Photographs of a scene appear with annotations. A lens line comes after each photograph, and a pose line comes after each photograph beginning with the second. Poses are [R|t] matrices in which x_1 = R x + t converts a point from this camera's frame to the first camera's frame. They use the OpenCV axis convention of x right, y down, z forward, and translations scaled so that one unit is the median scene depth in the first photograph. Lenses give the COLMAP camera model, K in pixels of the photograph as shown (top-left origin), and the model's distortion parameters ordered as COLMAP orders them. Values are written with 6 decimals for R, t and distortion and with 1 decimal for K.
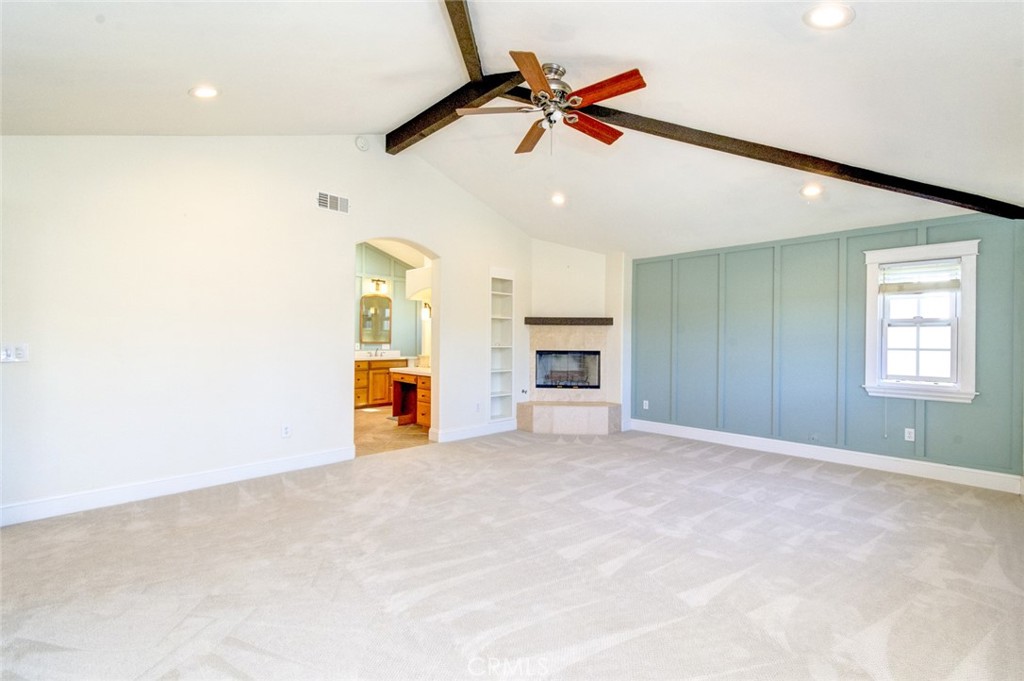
lens RADIAL K [[448.4, 0, 518.0], [0, 448.4, 341.6], [0, 0, 1]] dist [0.000194, 0.000147]
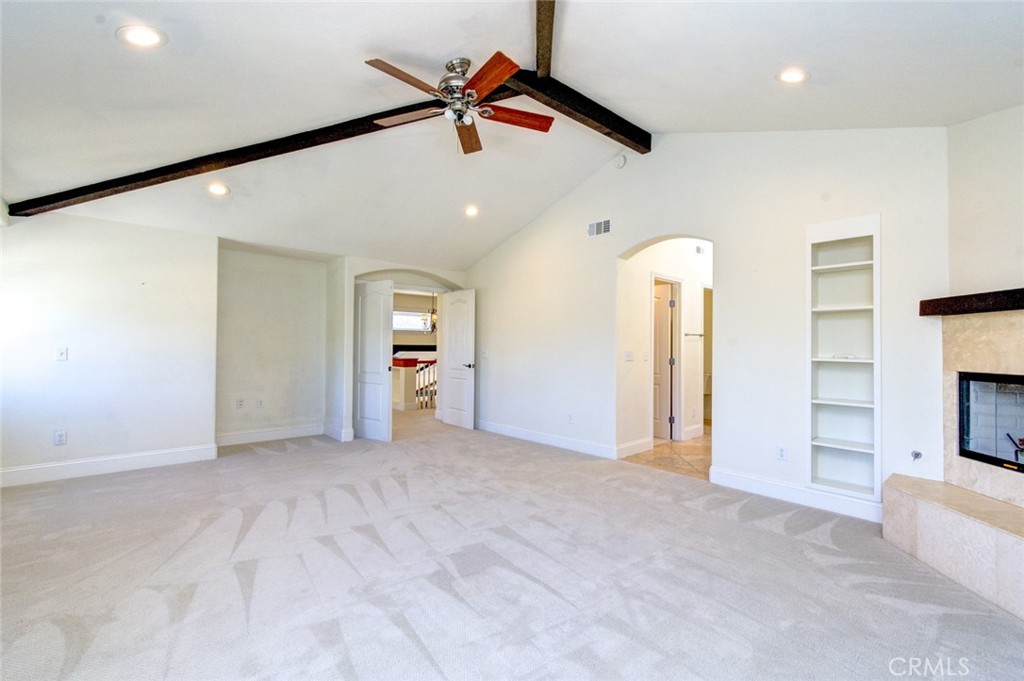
lens RADIAL K [[448.4, 0, 518.0], [0, 448.4, 341.6], [0, 0, 1]] dist [0.000194, 0.000147]
pose [[-0.039792, -0.015952, -0.999081, 0.530942], [-0.006099, 0.999858, -0.015722, -0.001360], [0.999189, 0.005468, -0.039884, 0.607928]]
